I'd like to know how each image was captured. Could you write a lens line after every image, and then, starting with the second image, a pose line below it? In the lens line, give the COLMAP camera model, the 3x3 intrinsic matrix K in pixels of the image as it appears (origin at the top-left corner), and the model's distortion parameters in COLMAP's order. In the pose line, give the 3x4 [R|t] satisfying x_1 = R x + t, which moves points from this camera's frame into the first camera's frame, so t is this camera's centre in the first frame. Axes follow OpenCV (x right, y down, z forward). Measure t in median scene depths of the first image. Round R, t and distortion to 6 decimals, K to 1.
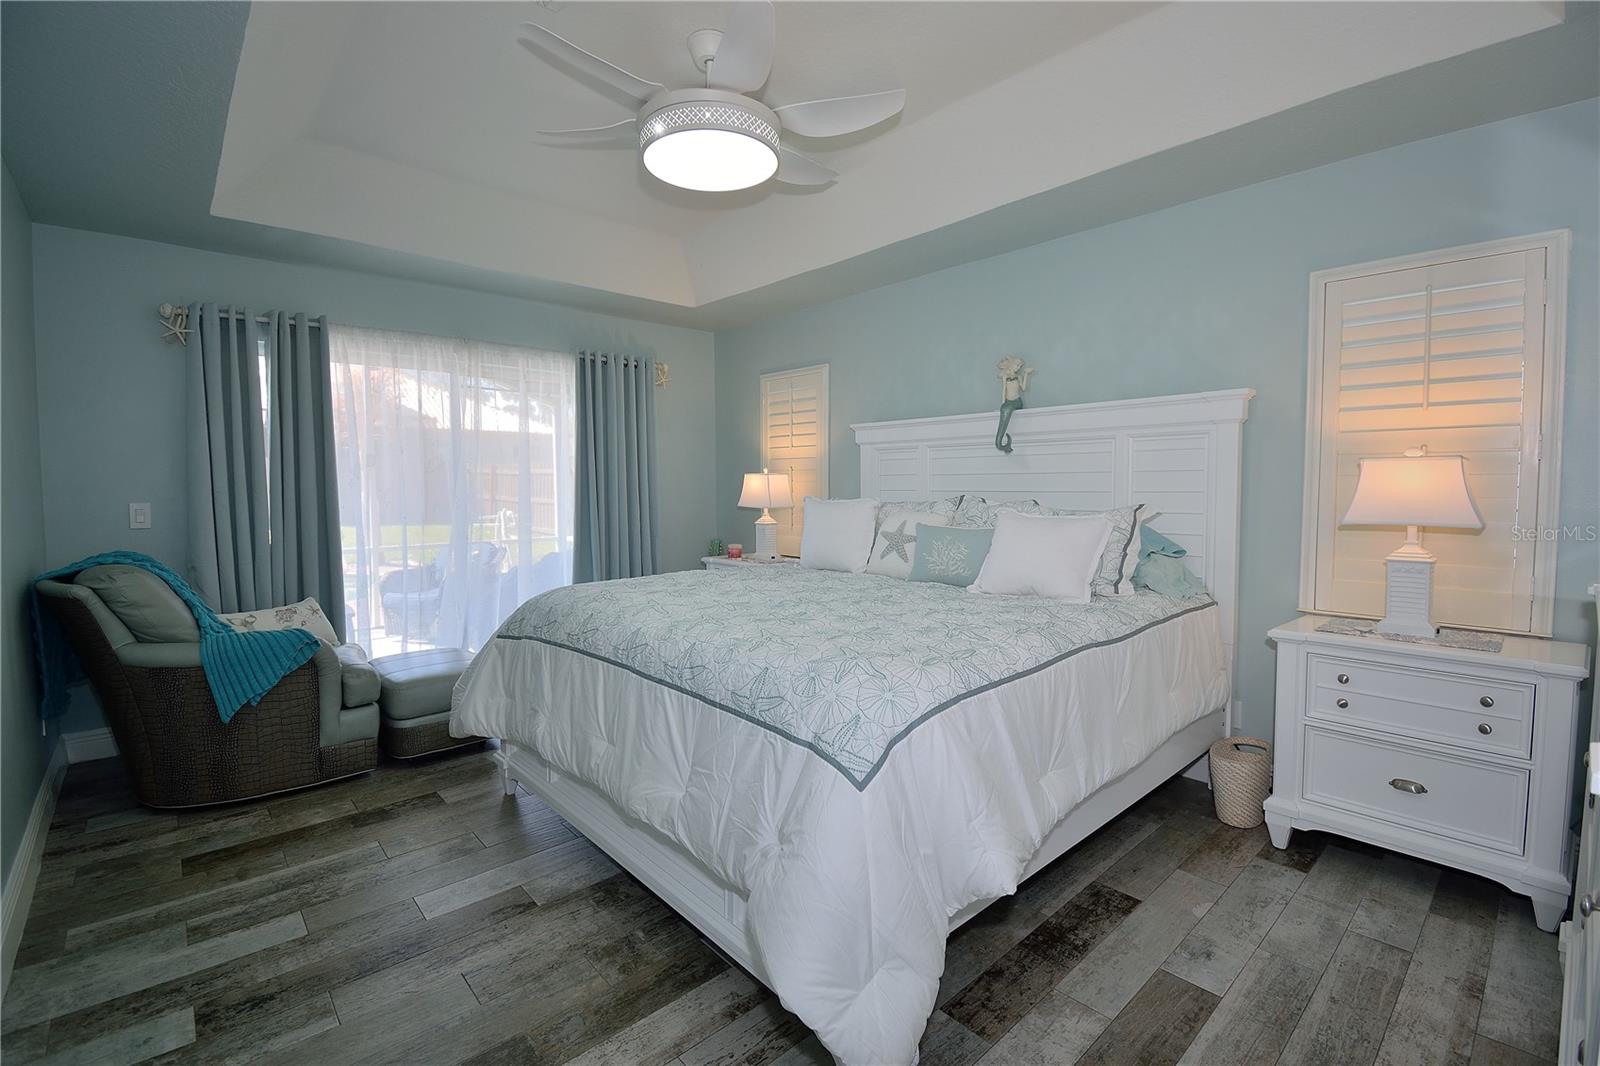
lens RADIAL K [[706.2, 0, 803.2], [0, 706.2, 520.8], [0, 0, 1]] dist [-0.000109, -0.014467]
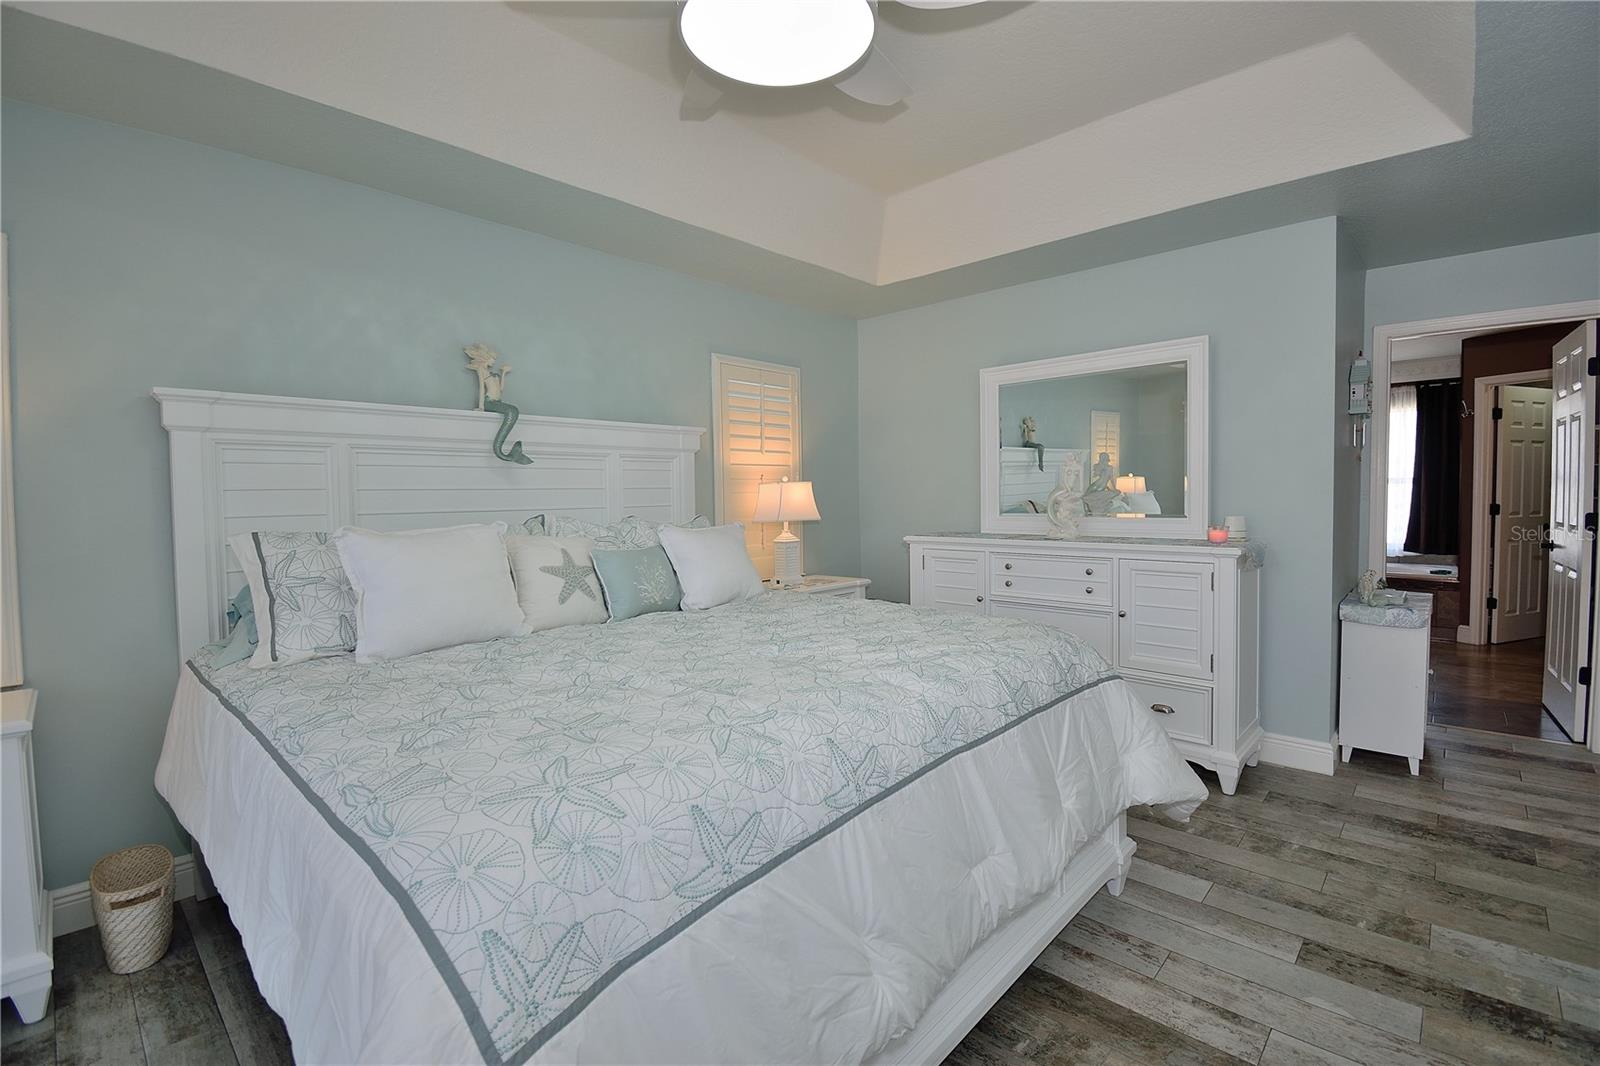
lens RADIAL K [[706.2, 0, 803.2], [0, 706.2, 520.8], [0, 0, 1]] dist [-0.000109, -0.014467]
pose [[-0.086155, -0.032266, 0.995759, -0.839564], [0.064146, 0.997222, 0.037863, -0.057120], [-0.994215, 0.067136, -0.083846, 1.073211]]
